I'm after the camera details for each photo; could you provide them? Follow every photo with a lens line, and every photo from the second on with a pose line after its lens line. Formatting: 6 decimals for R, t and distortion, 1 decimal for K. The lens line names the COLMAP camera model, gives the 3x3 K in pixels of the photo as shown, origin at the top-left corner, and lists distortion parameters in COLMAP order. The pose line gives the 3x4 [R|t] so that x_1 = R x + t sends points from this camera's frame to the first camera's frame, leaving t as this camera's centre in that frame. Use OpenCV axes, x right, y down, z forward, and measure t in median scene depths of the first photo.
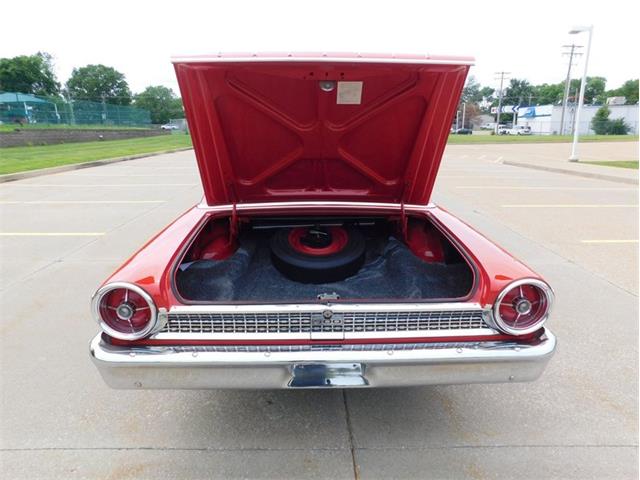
lens RADIAL K [[420.5, 0, 322.7], [0, 420.5, 238.8], [0, 0, 1]] dist [-0.075451, 0.058409]
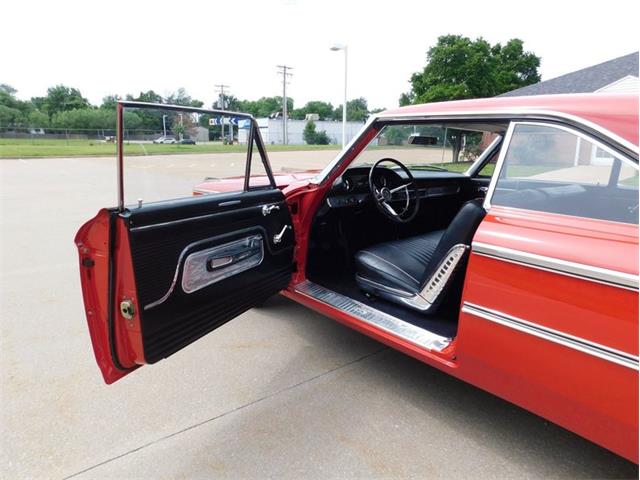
lens RADIAL K [[420.5, 0, 322.7], [0, 420.5, 238.8], [0, 0, 1]] dist [-0.075451, 0.058409]
pose [[0.800980, -0.118783, 0.586789, -0.164255], [0.133819, 0.990844, 0.017909, -0.035626], [-0.583543, 0.064178, 0.809542, 0.210865]]
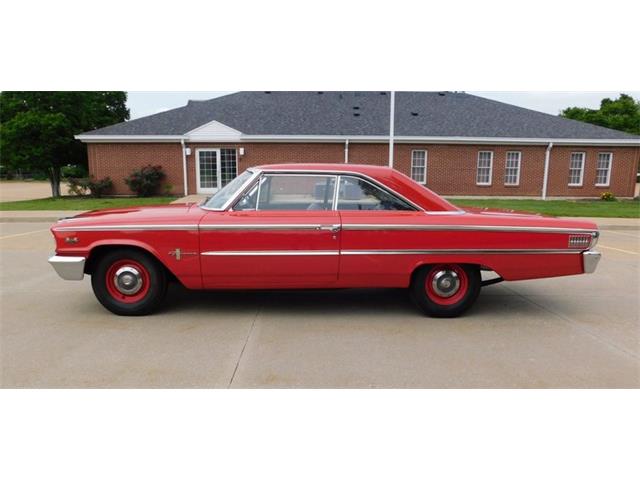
lens RADIAL K [[452.1, 0, 318.4], [0, 452.1, 255.8], [0, 0, 1]] dist [-0.075878, 0.060298]
pose [[0.029262, -0.163573, 0.986097, -0.345547], [0.244952, 0.957613, 0.151579, -0.053694], [-0.969093, 0.237111, 0.068090, 0.268919]]
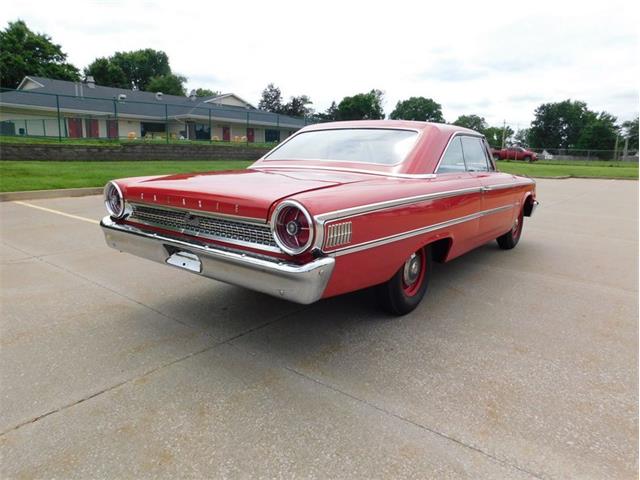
lens RADIAL K [[432.2, 0, 322.2], [0, 432.2, 238.0], [0, 0, 1]] dist [-0.073872, 0.057593]
pose [[0.774829, 0.132903, -0.618043, 0.152264], [-0.177934, 0.983976, -0.011479, 0.022901], [0.606613, 0.118865, 0.786061, 0.016703]]
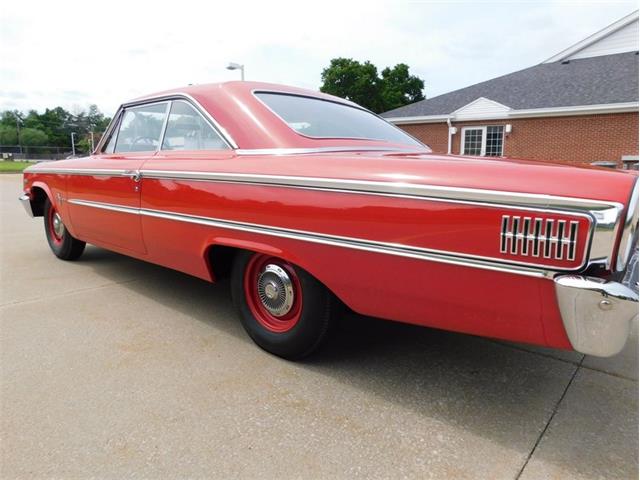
lens RADIAL K [[414.5, 0, 320.0], [0, 414.5, 240.0], [0, 0, 1]] dist [-0.068449, 0.049508]
pose [[0.681659, -0.124472, 0.721005, -0.148089], [0.171021, 0.985232, 0.008400, 0.012473], [-0.711402, 0.117581, 0.692879, 0.103977]]
